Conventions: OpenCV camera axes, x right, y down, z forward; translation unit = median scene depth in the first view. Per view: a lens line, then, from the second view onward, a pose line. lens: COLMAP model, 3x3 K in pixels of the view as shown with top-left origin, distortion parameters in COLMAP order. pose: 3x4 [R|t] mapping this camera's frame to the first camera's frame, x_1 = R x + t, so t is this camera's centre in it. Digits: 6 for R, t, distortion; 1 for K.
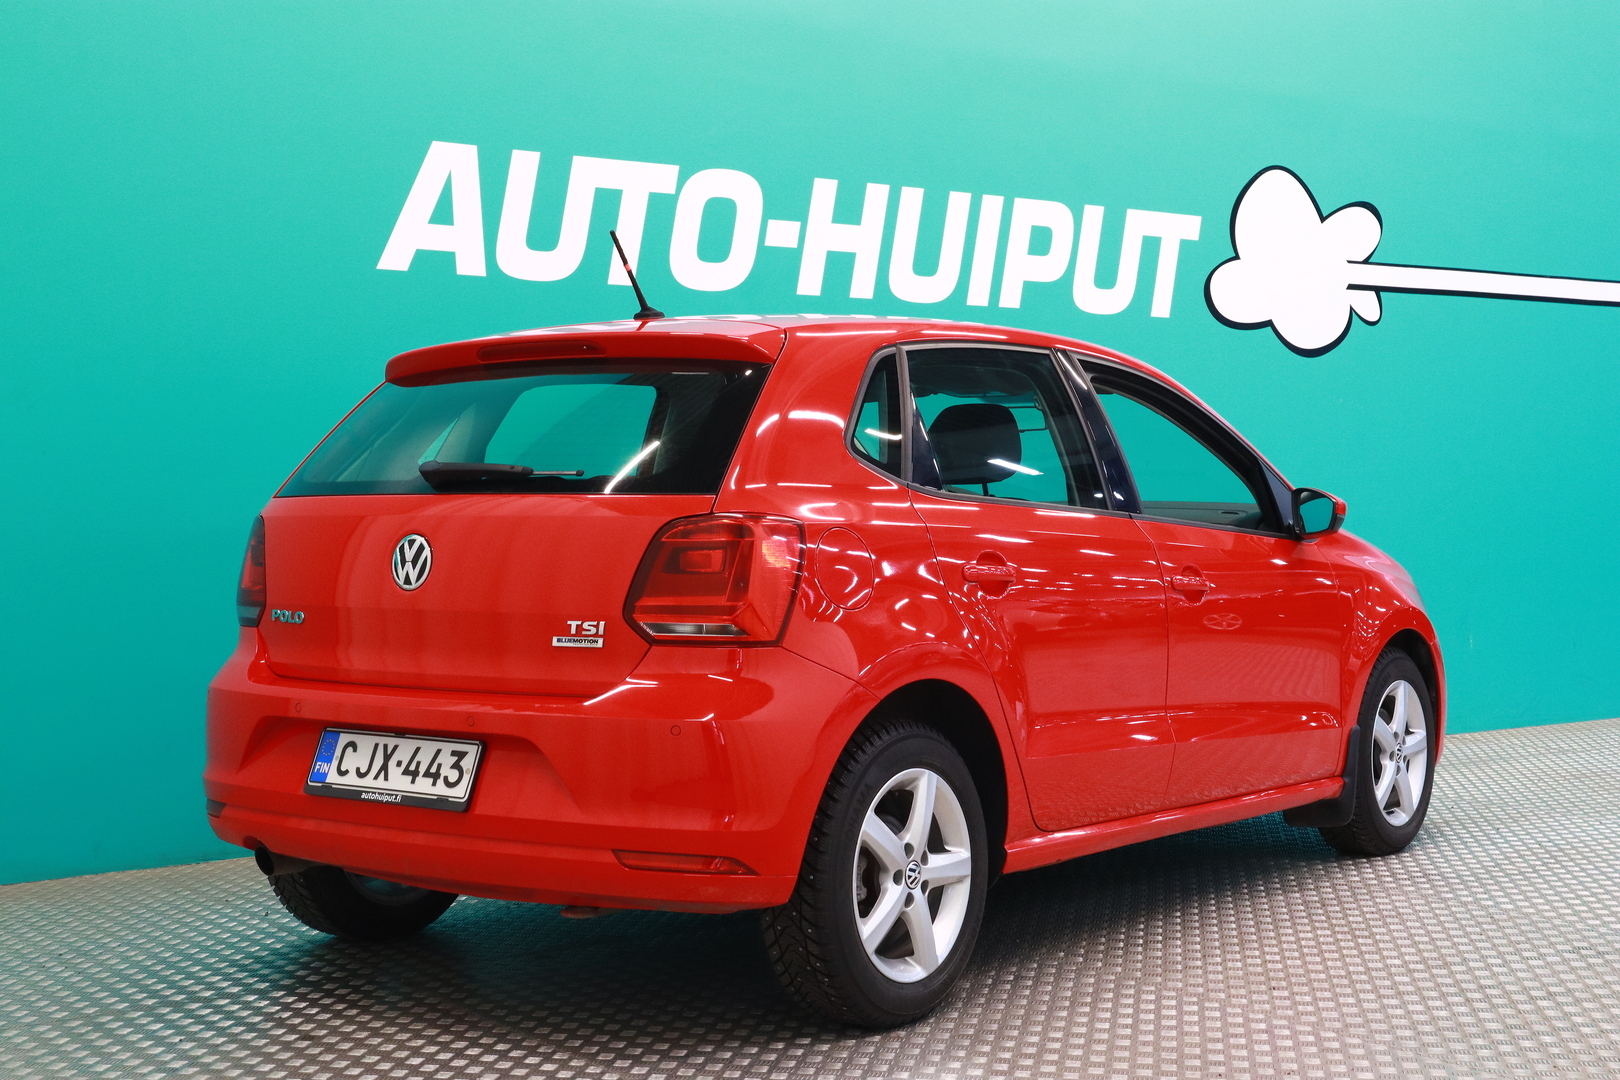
lens RADIAL K [[1544.5, 0, 743.2], [0, 1544.5, 543.1], [0, 0, 1]] dist [0.006045, 0.005470]
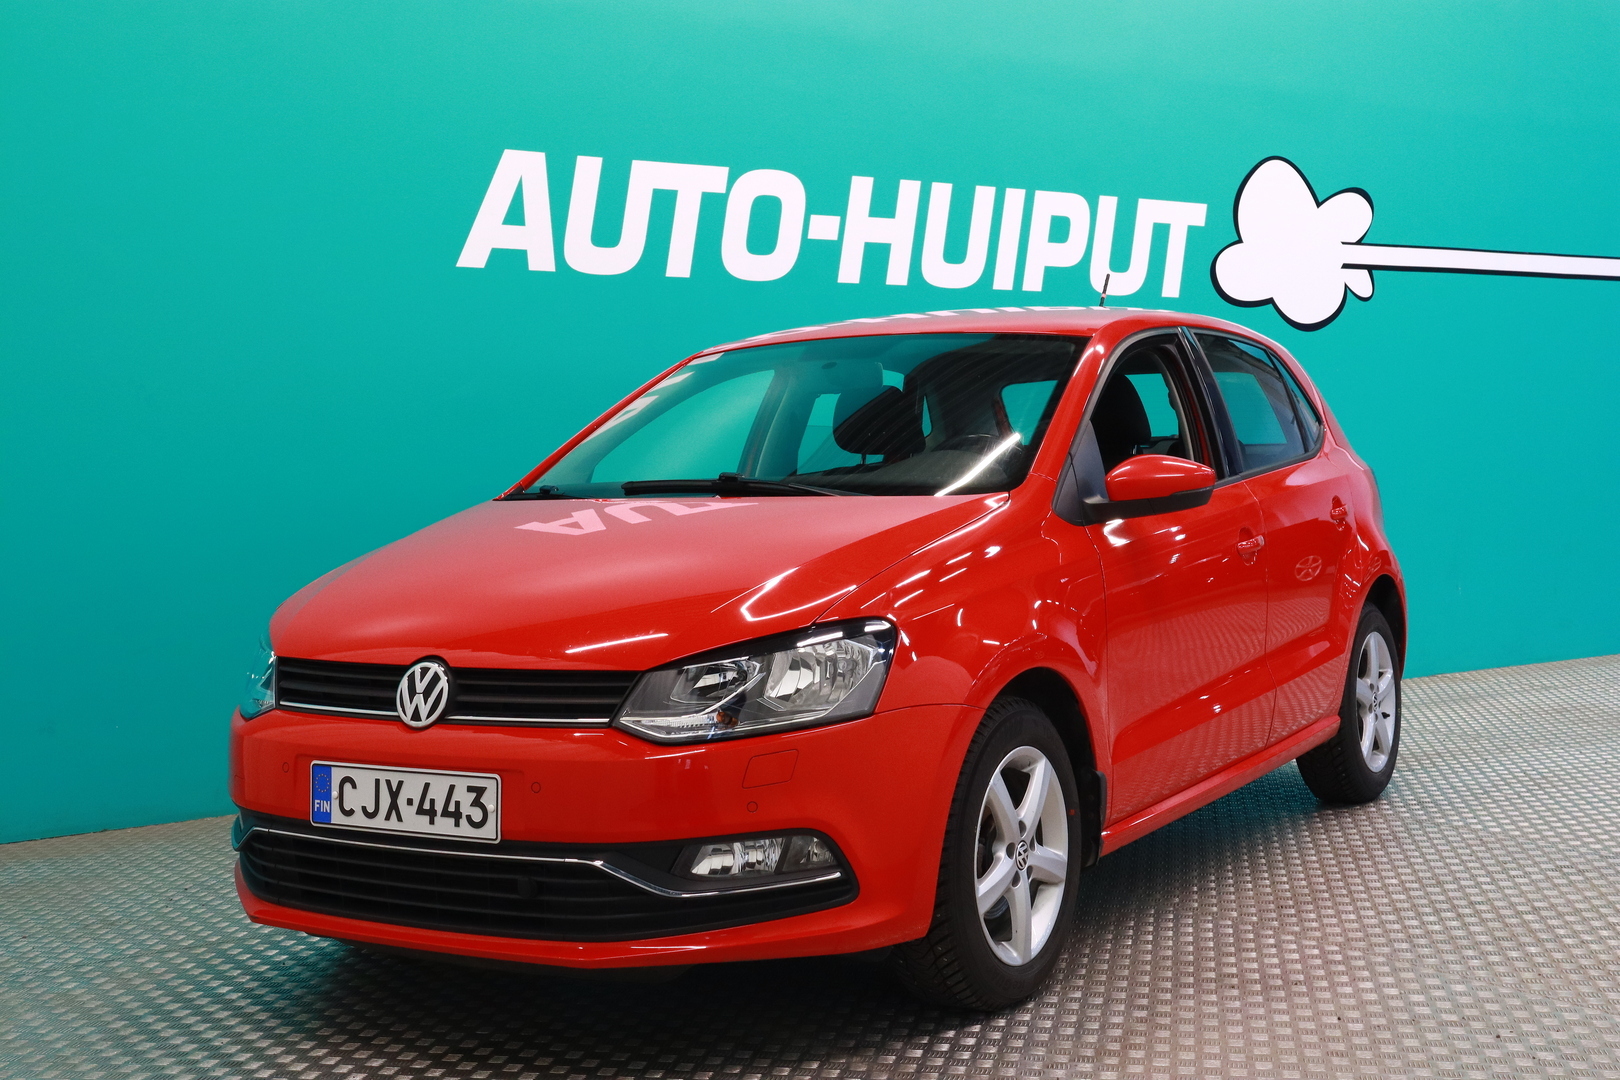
lens RADIAL K [[2076.4, 0, 810.0], [0, 2076.4, 540.0], [0, 0, 1]] dist [0.013672, 0.040481]
pose [[0.999705, -0.016362, -0.017926, 0.038529], [0.016525, 0.999823, 0.008968, 0.008371], [0.017776, -0.009262, 0.999799, -0.479127]]
